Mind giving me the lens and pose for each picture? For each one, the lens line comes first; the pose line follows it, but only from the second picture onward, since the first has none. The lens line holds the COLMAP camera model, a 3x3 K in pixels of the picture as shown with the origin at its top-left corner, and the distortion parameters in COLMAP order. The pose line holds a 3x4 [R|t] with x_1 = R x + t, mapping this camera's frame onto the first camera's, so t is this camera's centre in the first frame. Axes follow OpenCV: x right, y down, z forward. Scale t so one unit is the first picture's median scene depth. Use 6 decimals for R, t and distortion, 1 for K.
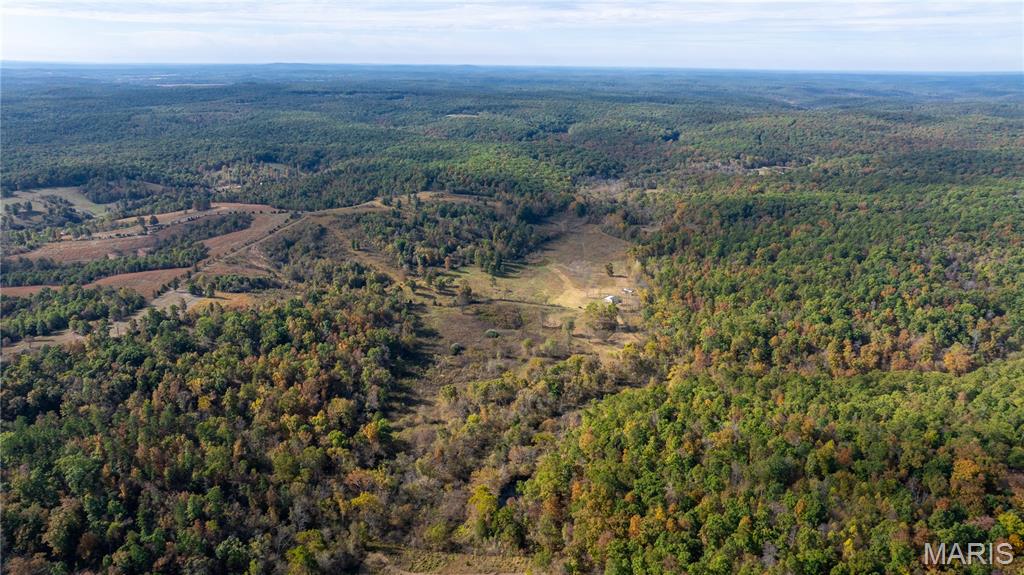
lens RADIAL K [[722.5, 0, 512.5], [0, 722.5, 289.8], [0, 0, 1]] dist [-0.034820, 0.034104]
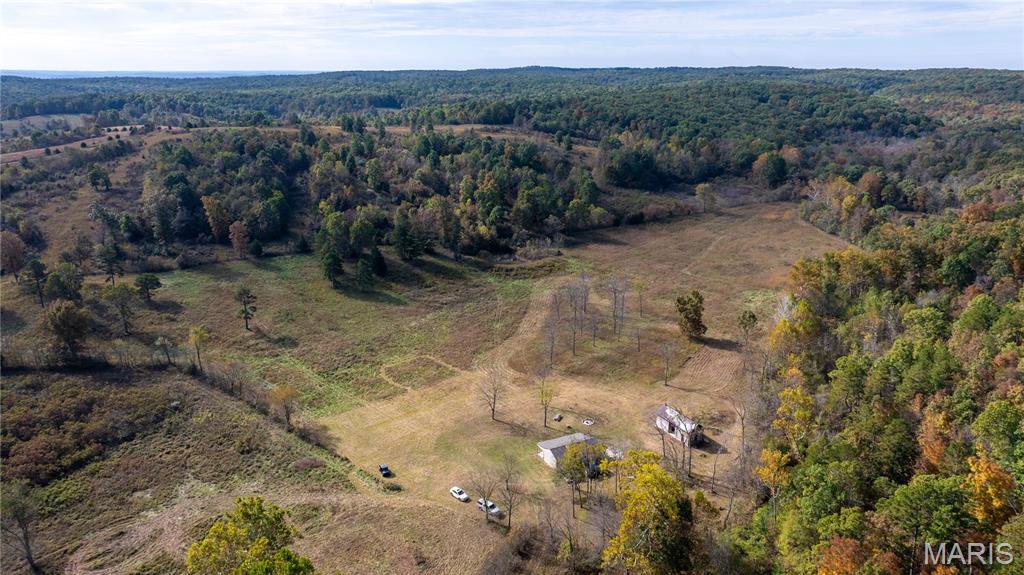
lens RADIAL K [[722.5, 0, 513.4], [0, 722.5, 286.9], [0, 0, 1]] dist [-0.034820, 0.034104]
pose [[0.897693, 0.116372, -0.424975, 0.084161], [-0.124472, 0.992184, 0.008766, -0.014549], [0.422674, 0.045029, 0.905163, 0.316046]]
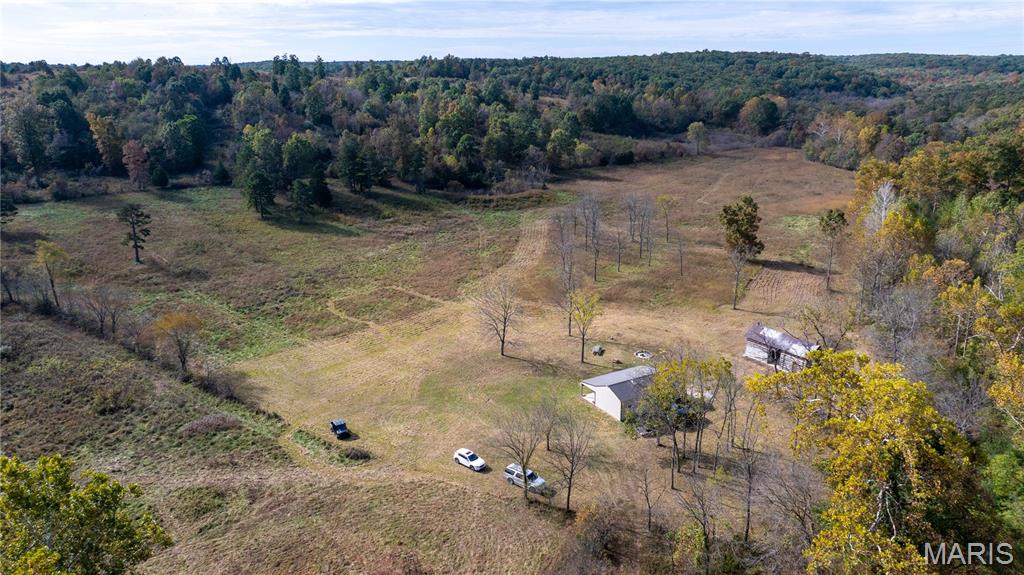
lens RADIAL K [[722.5, 0, 511.4], [0, 722.5, 288.2], [0, 0, 1]] dist [-0.034820, 0.034104]
pose [[0.929014, 0.094425, -0.357796, 0.065716], [-0.101039, 0.994882, 0.000209, -0.001702], [0.355984, 0.035957, 0.933800, 0.343510]]
